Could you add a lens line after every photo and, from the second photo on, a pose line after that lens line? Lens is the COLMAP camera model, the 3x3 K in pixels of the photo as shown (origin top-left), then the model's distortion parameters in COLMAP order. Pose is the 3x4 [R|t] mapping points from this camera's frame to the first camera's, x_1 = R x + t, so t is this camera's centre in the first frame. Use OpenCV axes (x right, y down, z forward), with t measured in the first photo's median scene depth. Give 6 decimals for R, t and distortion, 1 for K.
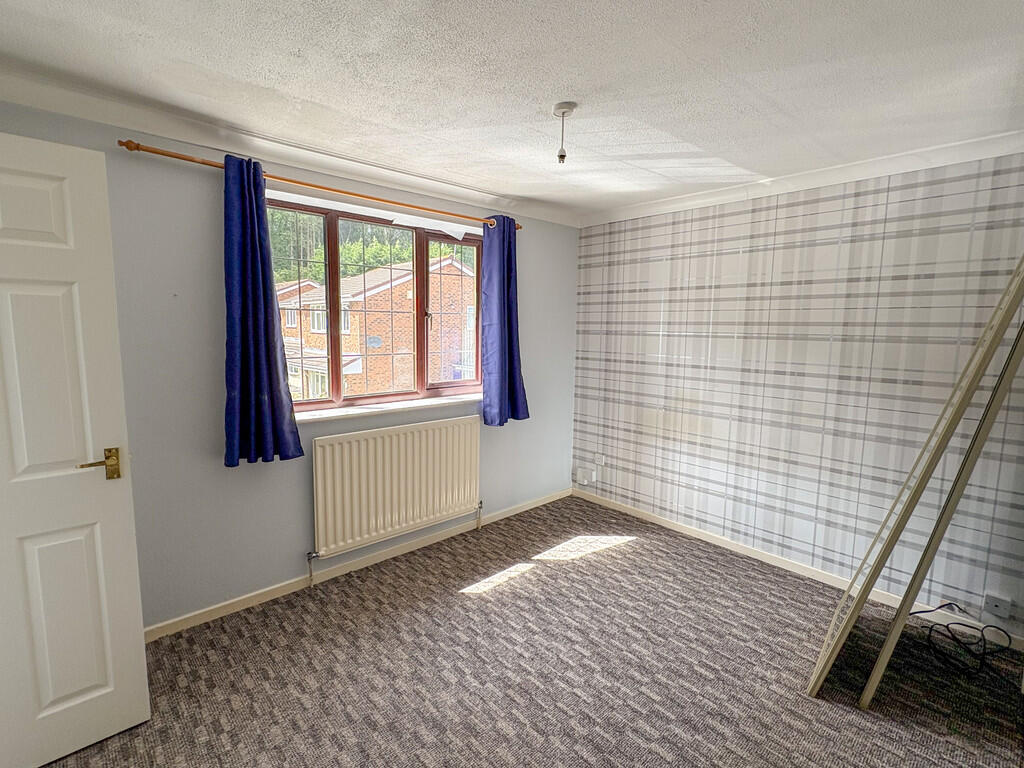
lens RADIAL K [[482.4, 0, 514.2], [0, 482.4, 382.7], [0, 0, 1]] dist [-0.004824, -0.000523]
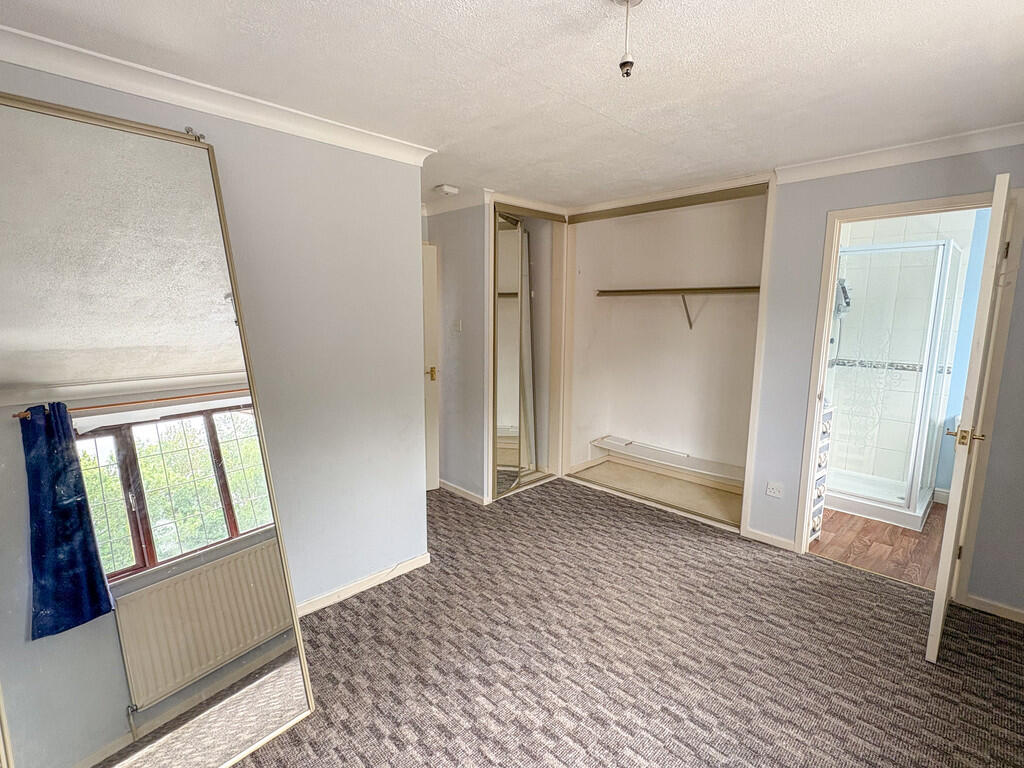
lens RADIAL K [[482.4, 0, 510.1], [0, 482.4, 386.4], [0, 0, 1]] dist [-0.004824, -0.000523]
pose [[-0.999577, -0.015889, -0.024341, 0.281937], [-0.022002, 0.960806, 0.276346, -0.231346], [0.018996, 0.276765, -0.960750, 1.840124]]
